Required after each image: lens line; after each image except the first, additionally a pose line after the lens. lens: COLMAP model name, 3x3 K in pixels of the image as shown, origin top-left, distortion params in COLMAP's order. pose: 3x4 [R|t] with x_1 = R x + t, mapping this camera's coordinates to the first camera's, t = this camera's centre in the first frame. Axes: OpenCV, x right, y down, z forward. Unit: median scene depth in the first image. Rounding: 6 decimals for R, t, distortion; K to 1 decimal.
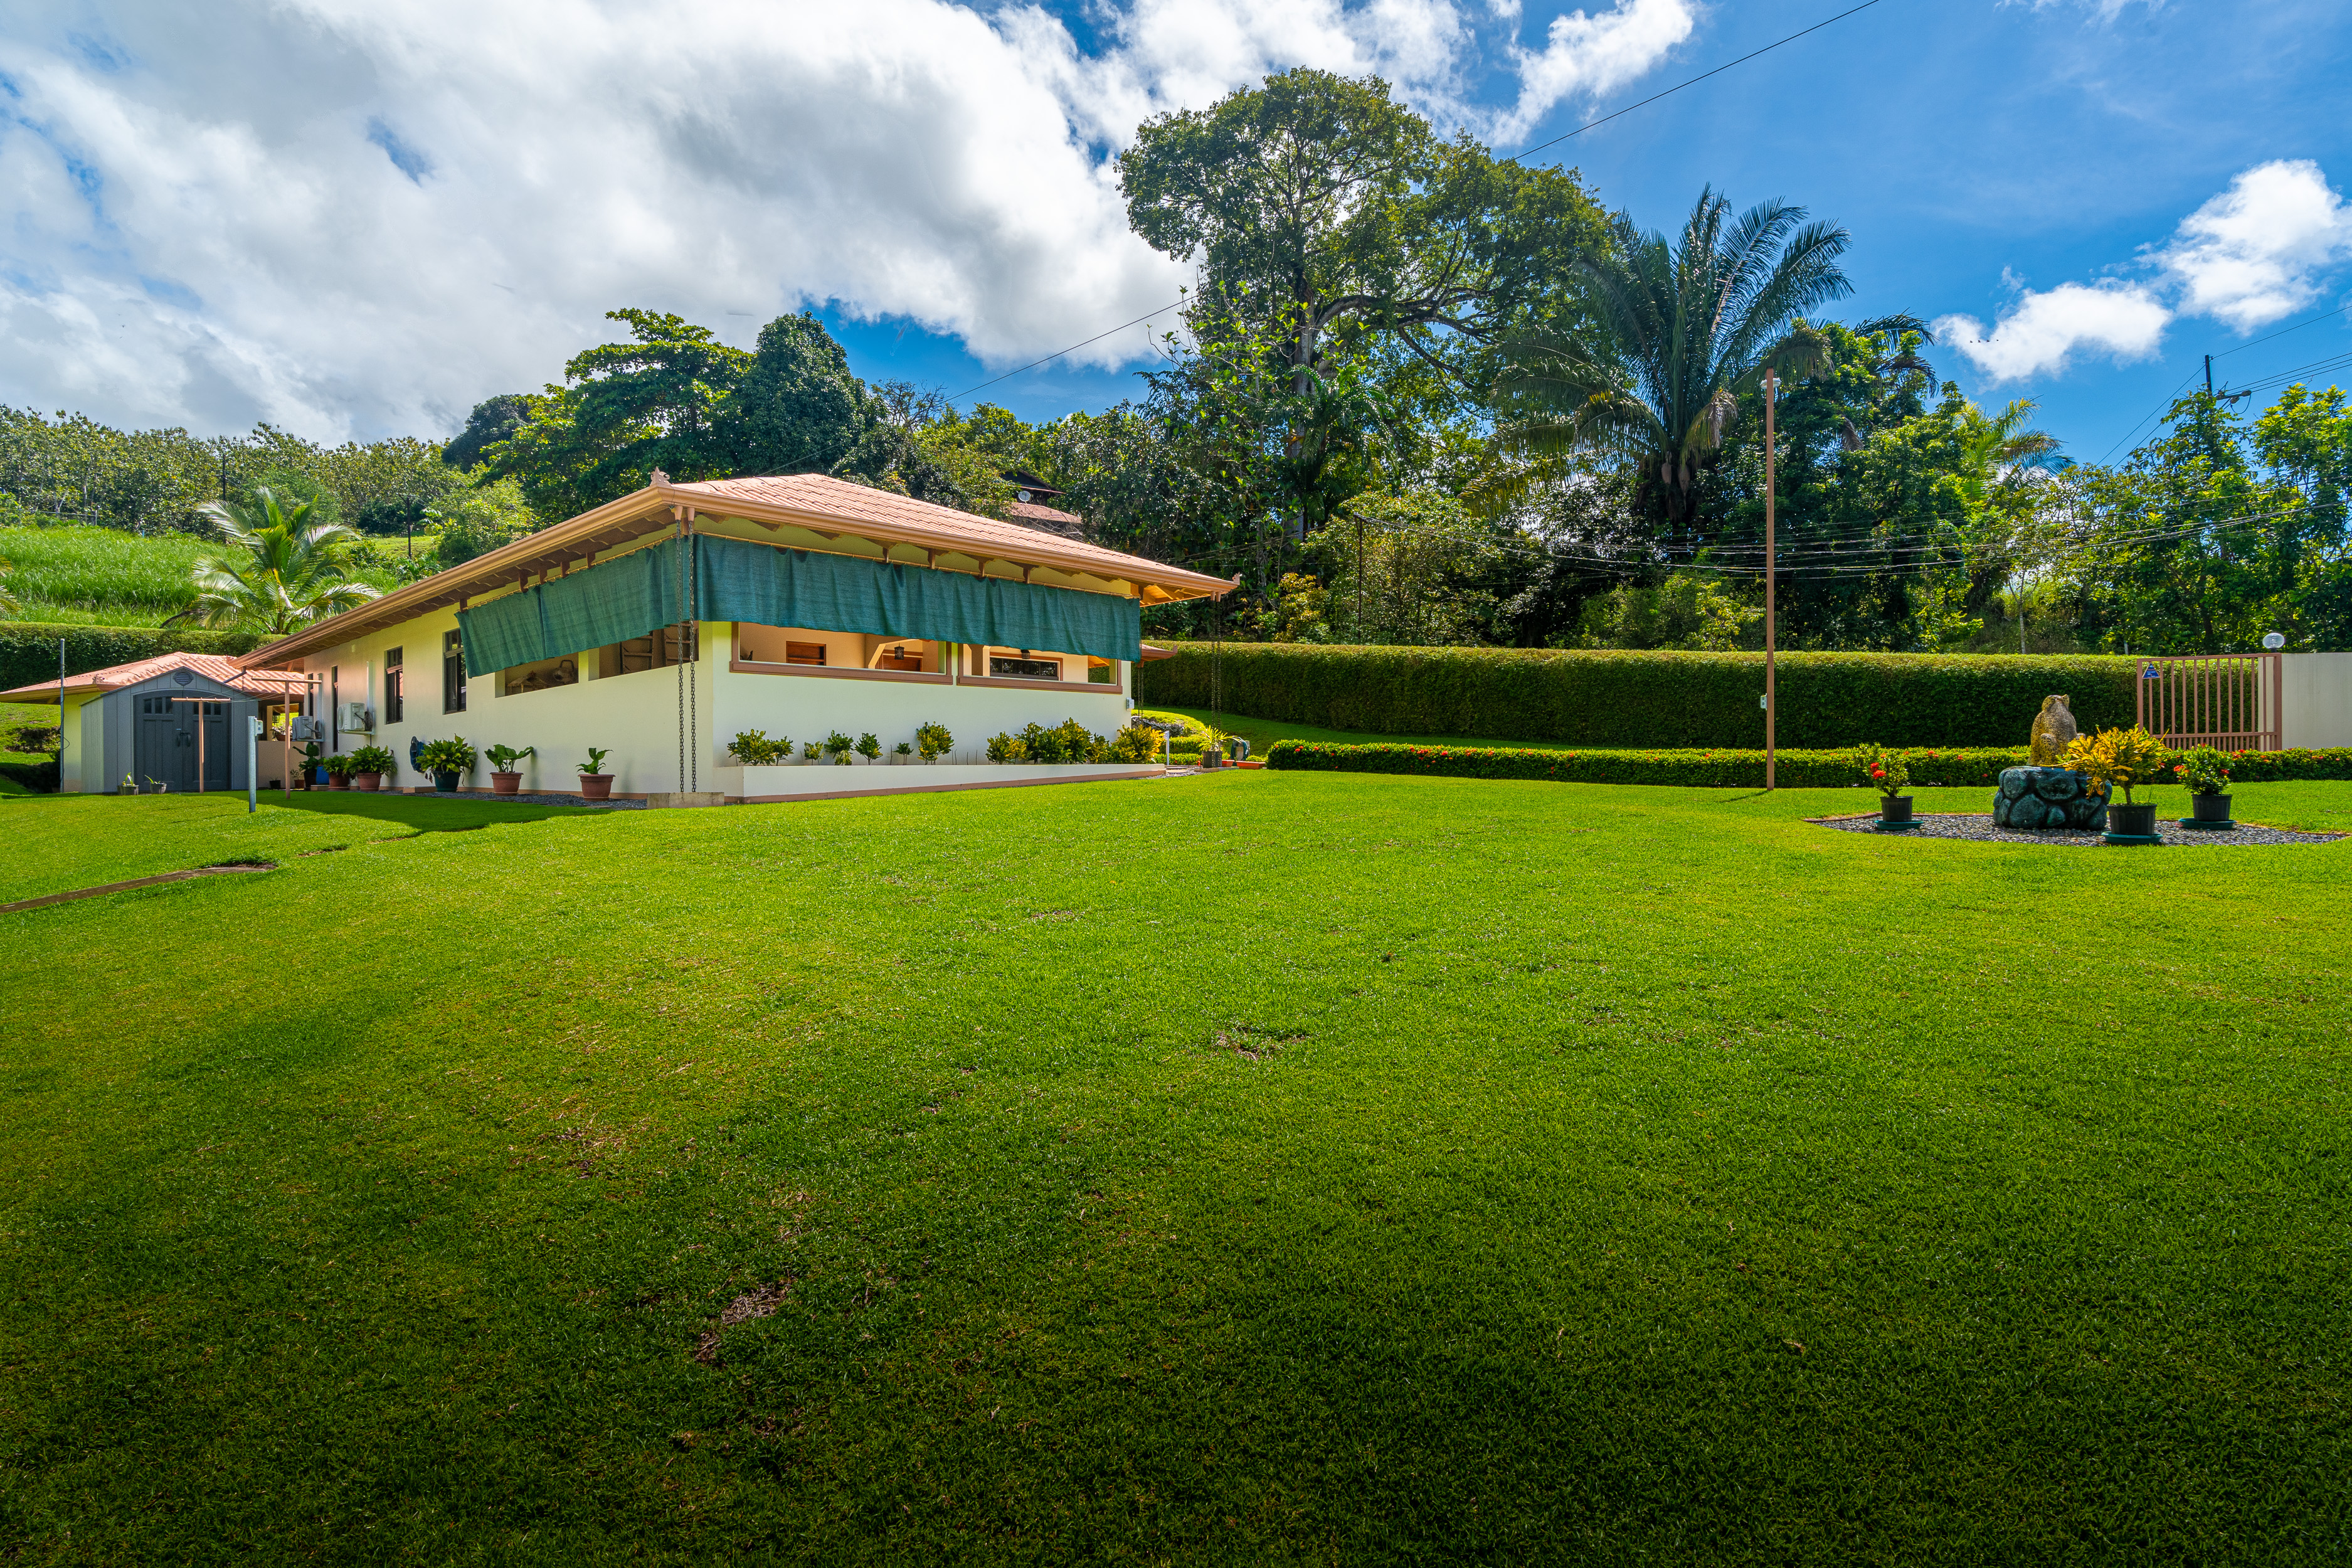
lens RADIAL K [[1184.2, 0, 1172.9], [0, 1184.2, 781.2], [0, 0, 1]] dist [-0.001069, 0.000068]
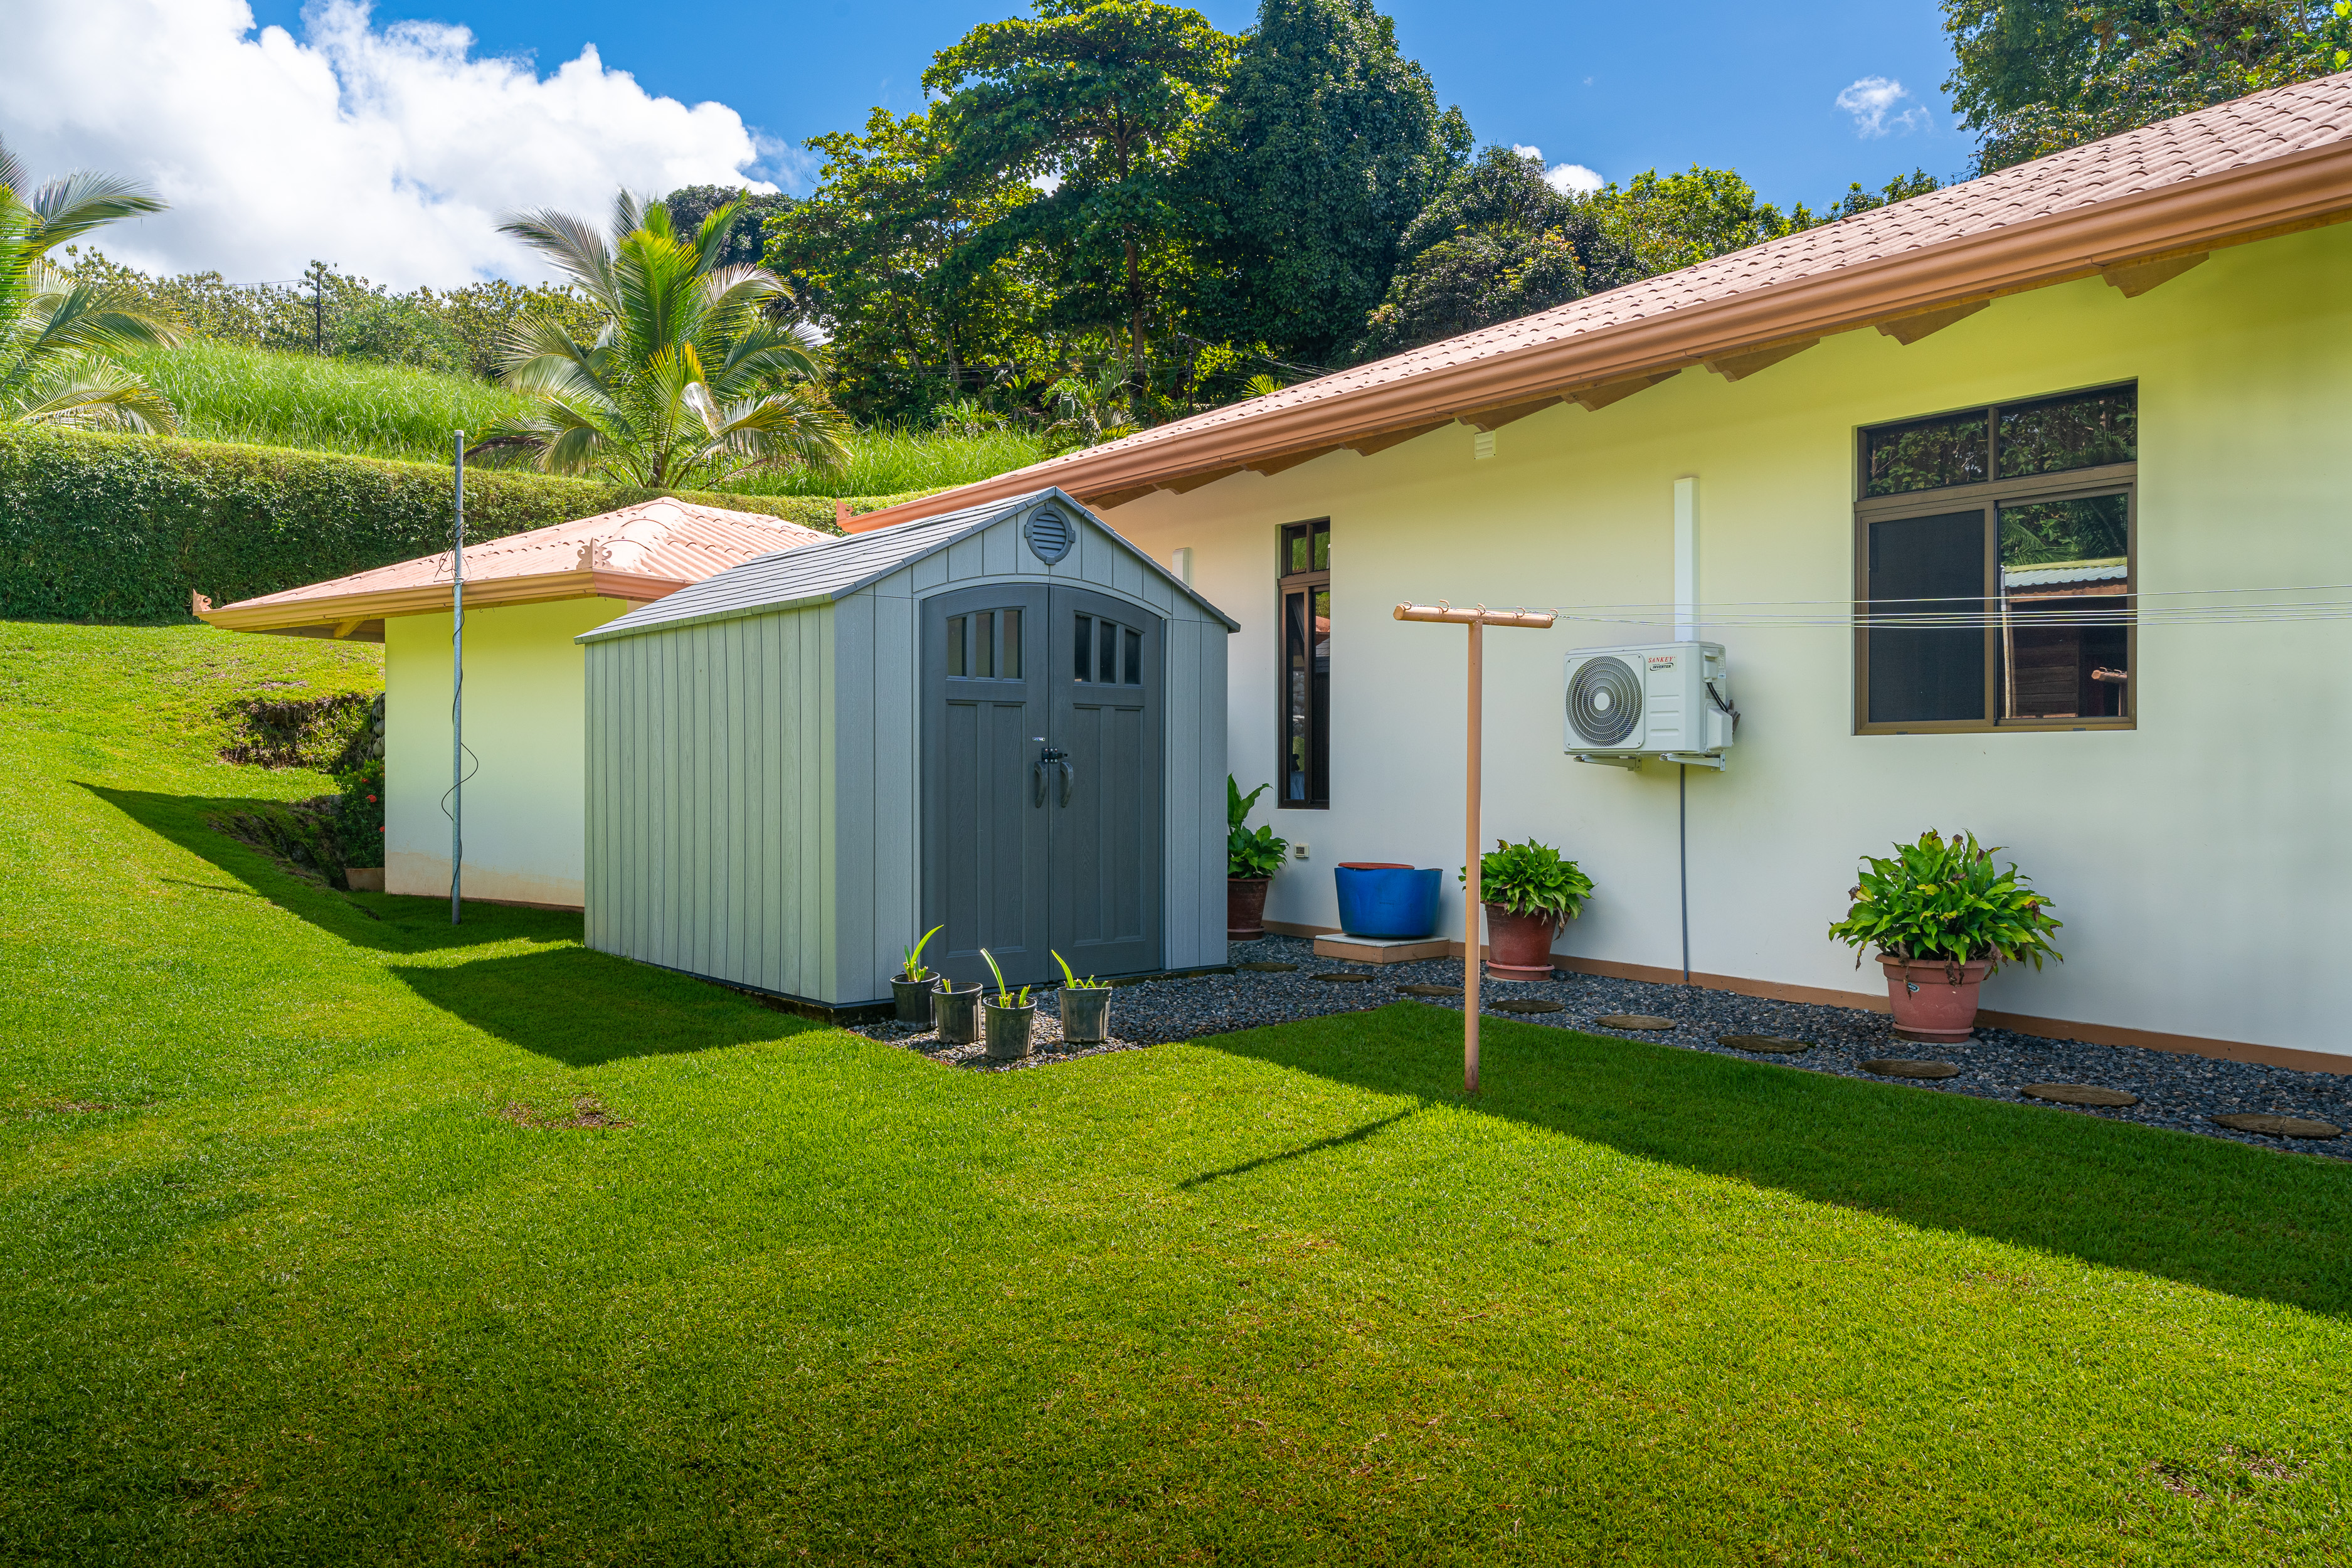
lens RADIAL K [[1595.0, 0, 1178.4], [0, 1595.0, 781.3], [0, 0, 1]] dist [-0.002232, -0.001705]
pose [[0.991181, 0.022846, -0.130534, -0.291546], [-0.021600, 0.999707, 0.010957, -0.014846], [0.130746, -0.008041, 0.991383, 0.253641]]
